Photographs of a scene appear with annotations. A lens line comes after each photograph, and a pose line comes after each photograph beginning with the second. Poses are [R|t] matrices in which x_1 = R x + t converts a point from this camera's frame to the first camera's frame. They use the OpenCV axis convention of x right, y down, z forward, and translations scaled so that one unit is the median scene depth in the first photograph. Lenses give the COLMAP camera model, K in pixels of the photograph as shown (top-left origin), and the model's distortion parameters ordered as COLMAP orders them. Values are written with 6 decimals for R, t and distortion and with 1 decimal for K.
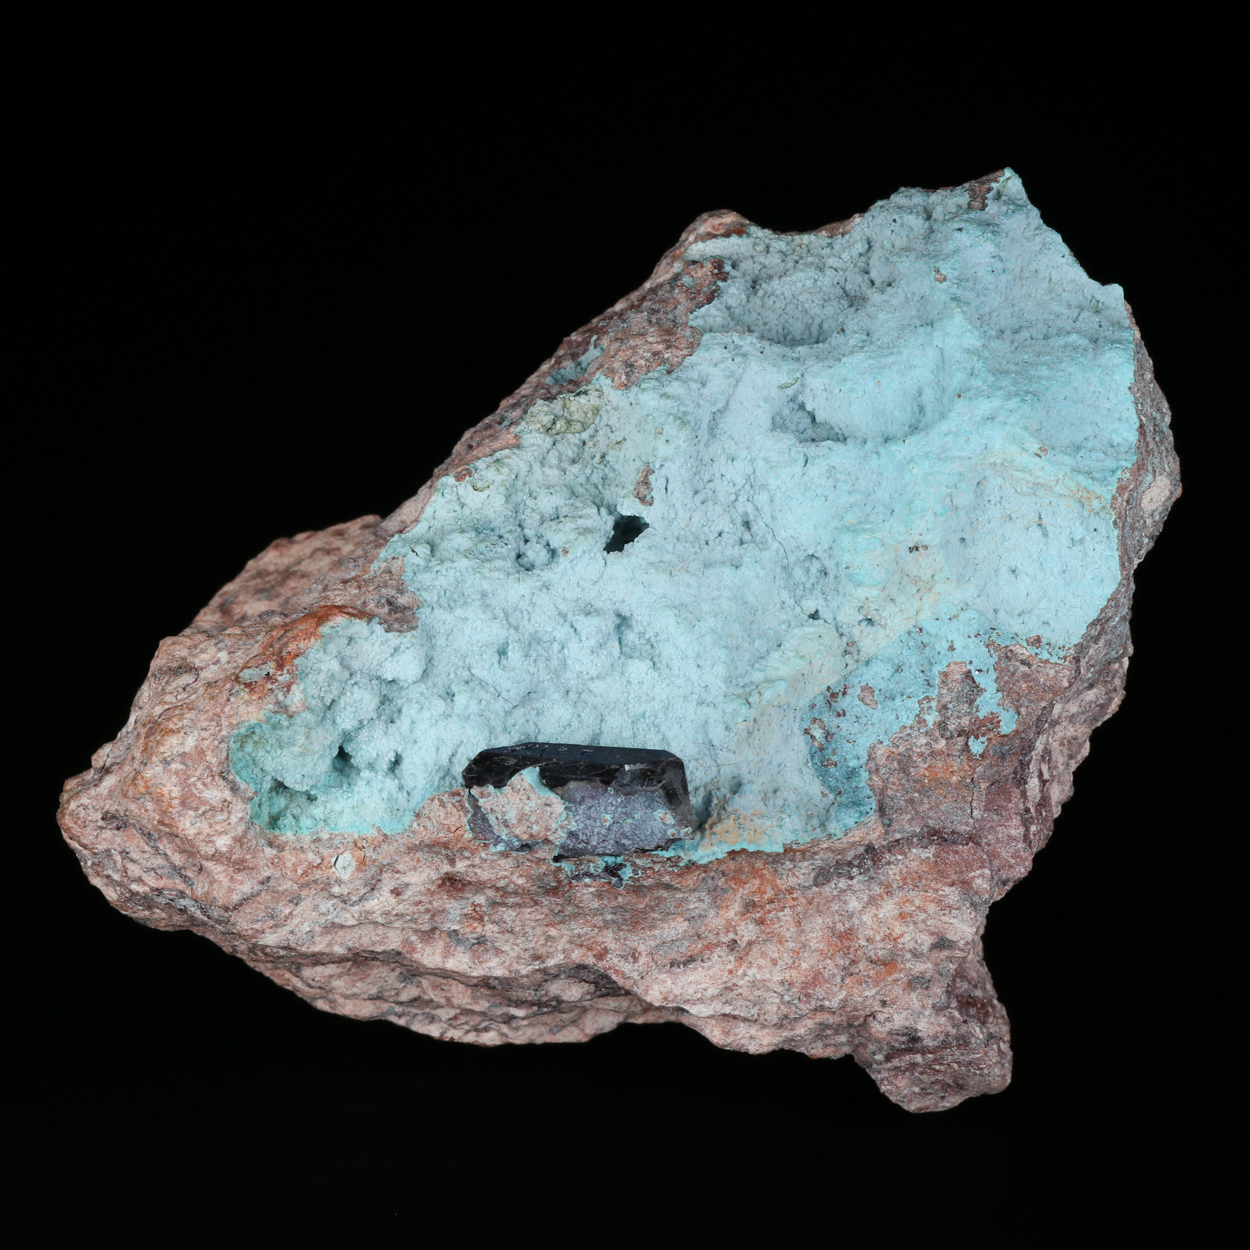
lens RADIAL K [[7908.8, 0, 625.0], [0, 7908.8, 625.0], [0, 0, 1]] dist [-0.025732, 12.766485]
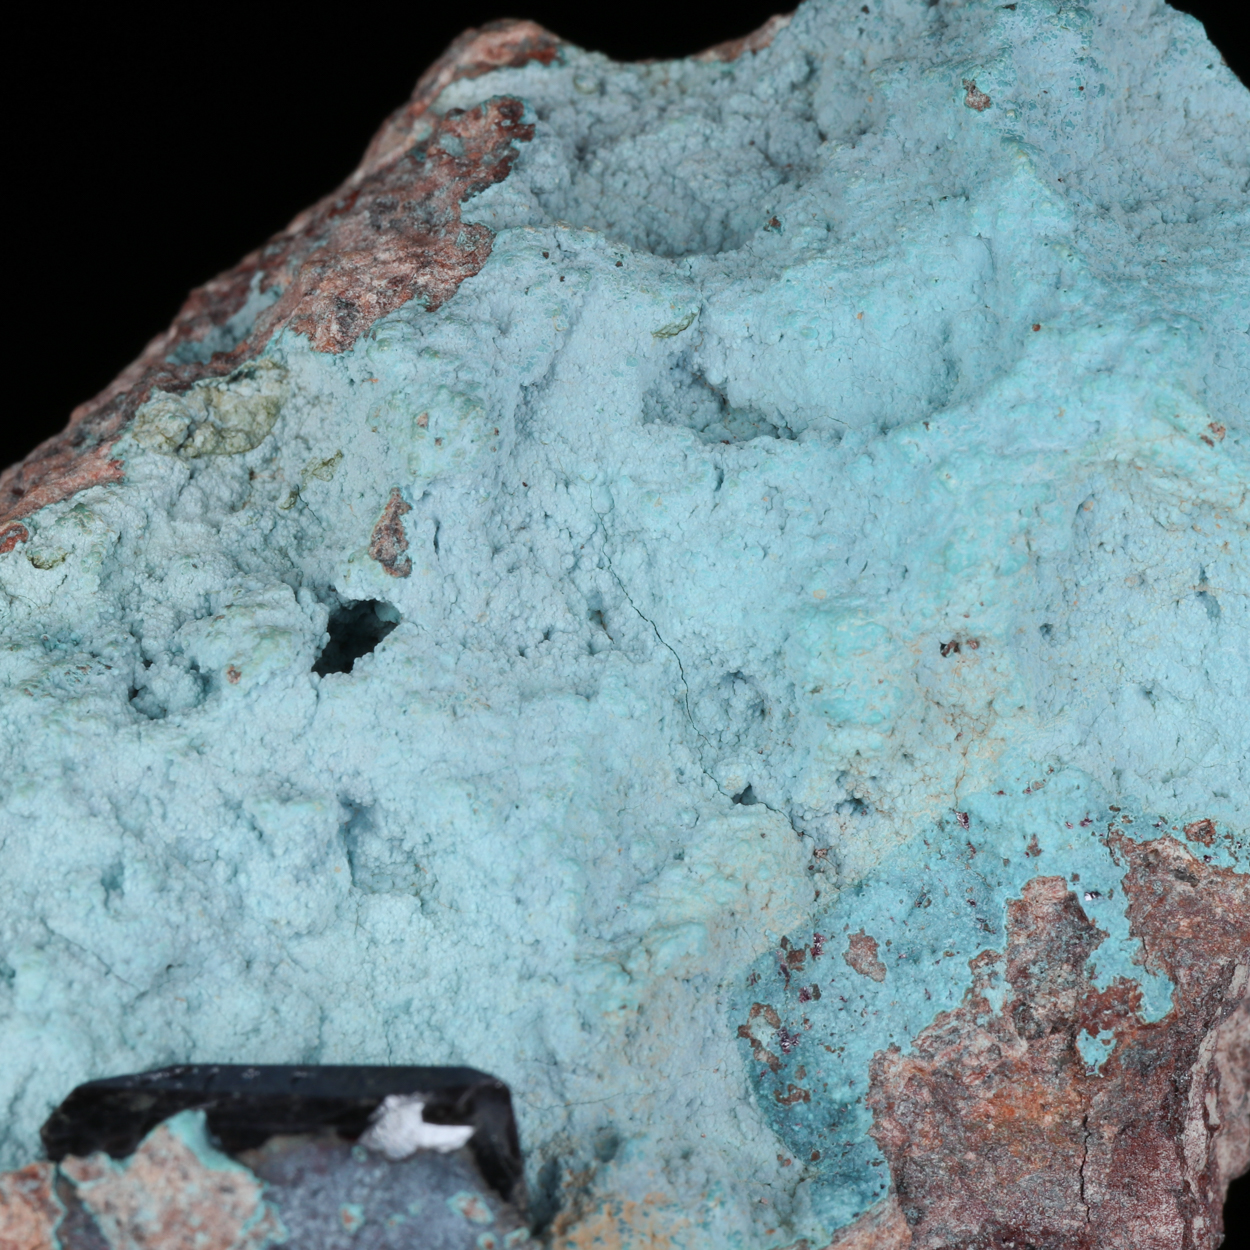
lens RADIAL K [[7908.8, 0, 625.0], [0, 7908.8, 625.0], [0, 0, 1]] dist [-0.025732, 12.766485]
pose [[0.994887, -0.026281, 0.097510, -0.030773], [0.035414, 0.995022, -0.093148, 0.033529], [-0.094577, 0.096125, 0.990866, 0.518092]]
